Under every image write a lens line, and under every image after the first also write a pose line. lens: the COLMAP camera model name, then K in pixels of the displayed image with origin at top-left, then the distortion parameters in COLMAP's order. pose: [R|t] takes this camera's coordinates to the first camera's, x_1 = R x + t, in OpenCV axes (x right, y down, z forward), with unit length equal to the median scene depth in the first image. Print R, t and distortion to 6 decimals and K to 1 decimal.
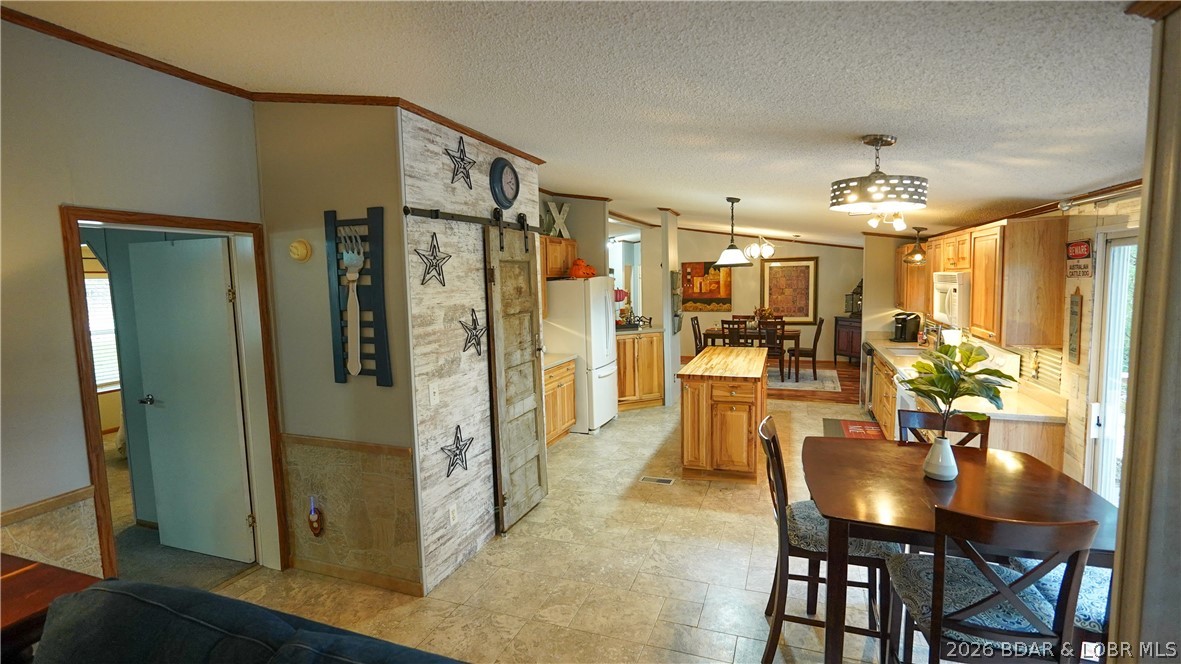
lens RADIAL K [[543.8, 0, 593.5], [0, 543.8, 331.6], [0, 0, 1]] dist [-0.021147, 0.010741]
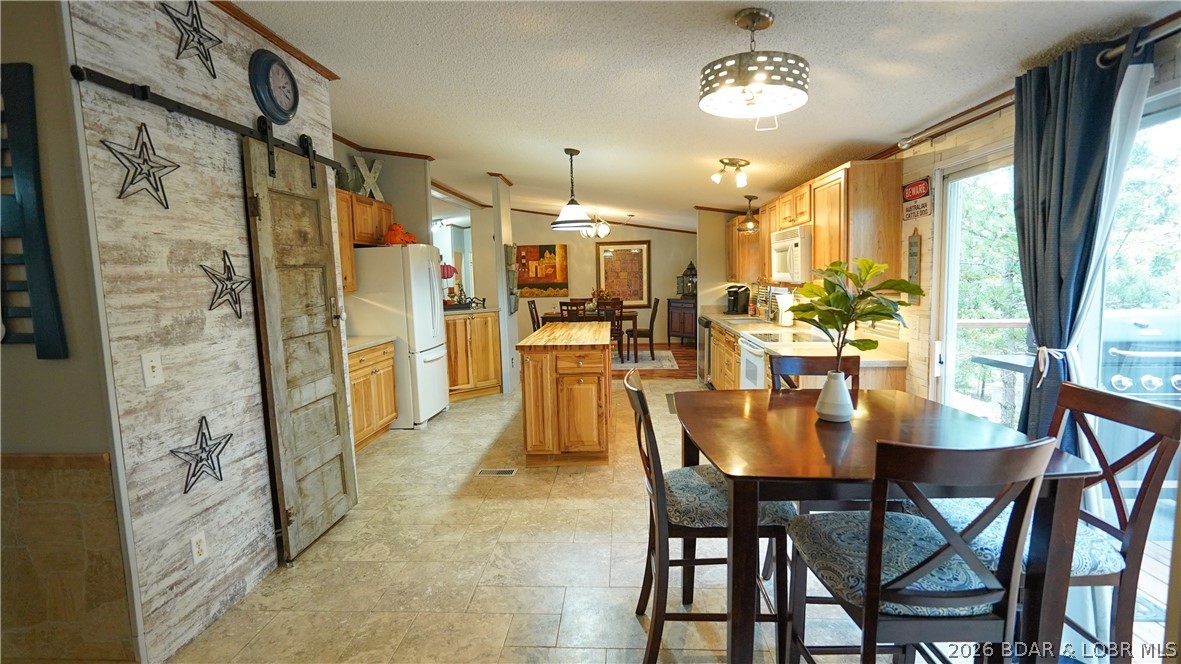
lens RADIAL K [[543.8, 0, 592.8], [0, 543.8, 332.7], [0, 0, 1]] dist [-0.021147, 0.010741]
pose [[0.955020, -0.032913, 0.294709, 0.022353], [0.032571, 0.999451, 0.006072, 0.071808], [-0.294747, 0.003800, 0.955568, 0.184703]]
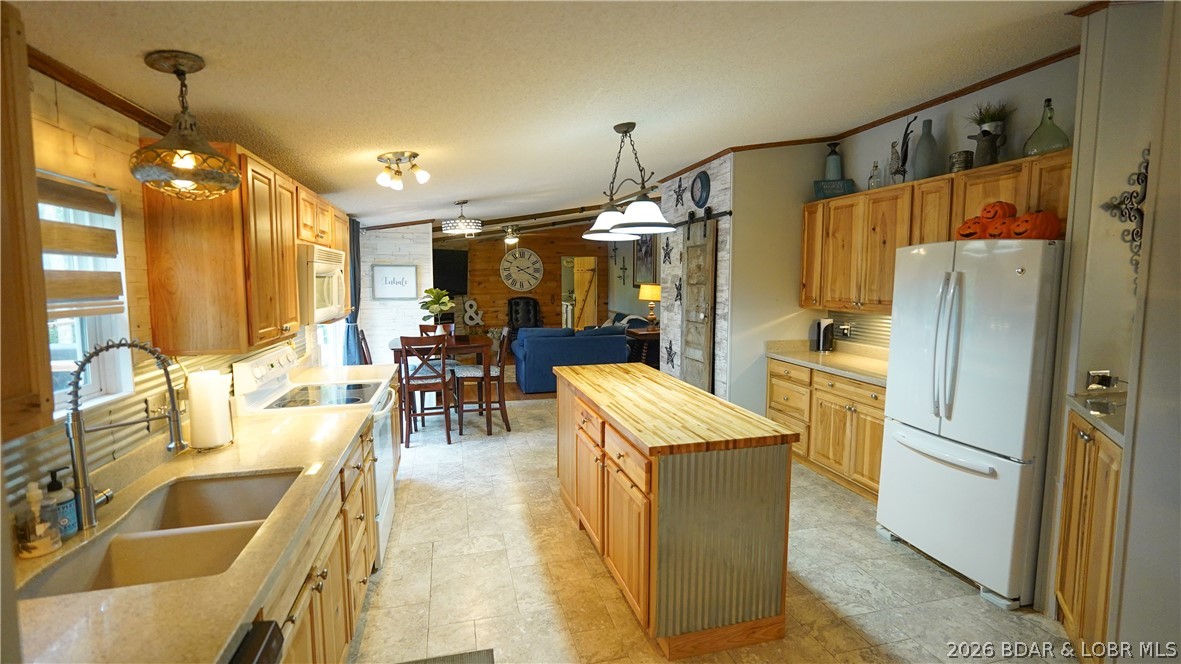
lens RADIAL K [[543.8, 0, 587.3], [0, 543.8, 330.9], [0, 0, 1]] dist [-0.021147, 0.010741]
pose [[-0.825938, 0.075827, -0.558639, 0.920707], [-0.038377, 0.981052, 0.189903, -0.179657], [0.562453, 0.178287, -0.807378, 2.118861]]
